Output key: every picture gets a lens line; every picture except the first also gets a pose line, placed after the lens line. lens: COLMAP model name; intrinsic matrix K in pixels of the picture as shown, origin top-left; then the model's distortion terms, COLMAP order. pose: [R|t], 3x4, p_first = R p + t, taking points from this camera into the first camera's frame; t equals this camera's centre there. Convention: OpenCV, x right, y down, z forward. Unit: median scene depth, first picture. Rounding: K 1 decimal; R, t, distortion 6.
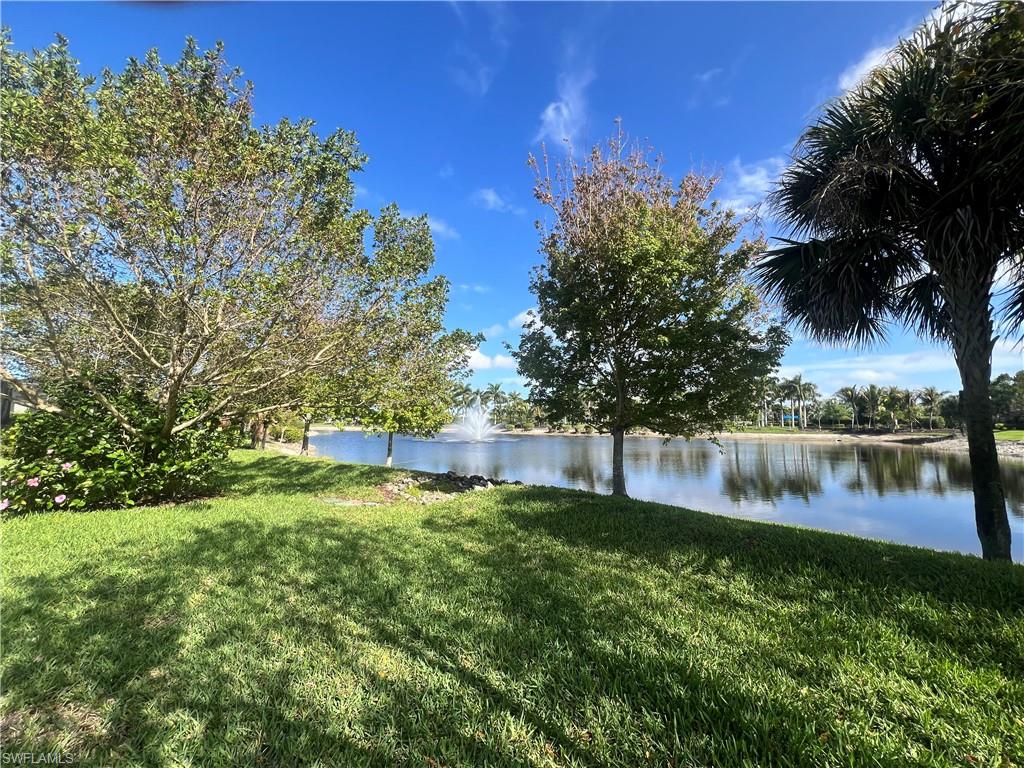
lens RADIAL K [[413.3, 0, 511.2], [0, 413.3, 382.3], [0, 0, 1]] dist [0.000684, -0.000155]
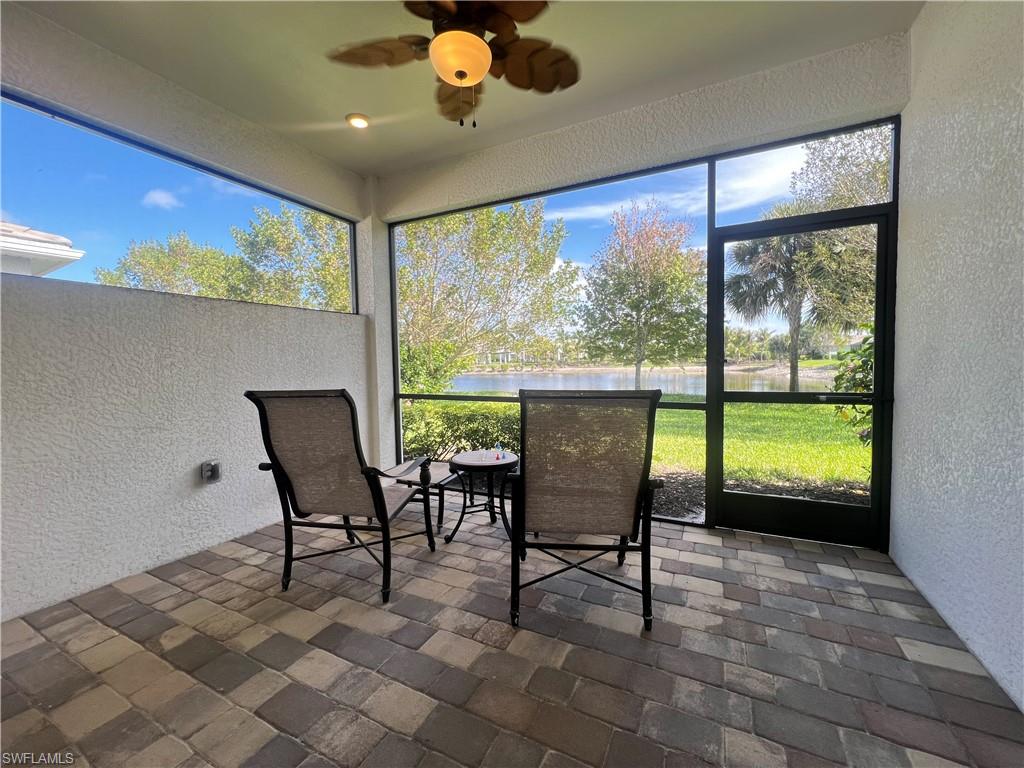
lens RADIAL K [[413.3, 0, 512.6], [0, 413.3, 383.4], [0, 0, 1]] dist [0.000684, -0.000155]
pose [[0.967497, -0.035447, 0.250385, -0.089188], [-0.001705, 0.989190, 0.146628, -0.007074], [-0.252876, -0.142289, 0.956978, -0.074465]]
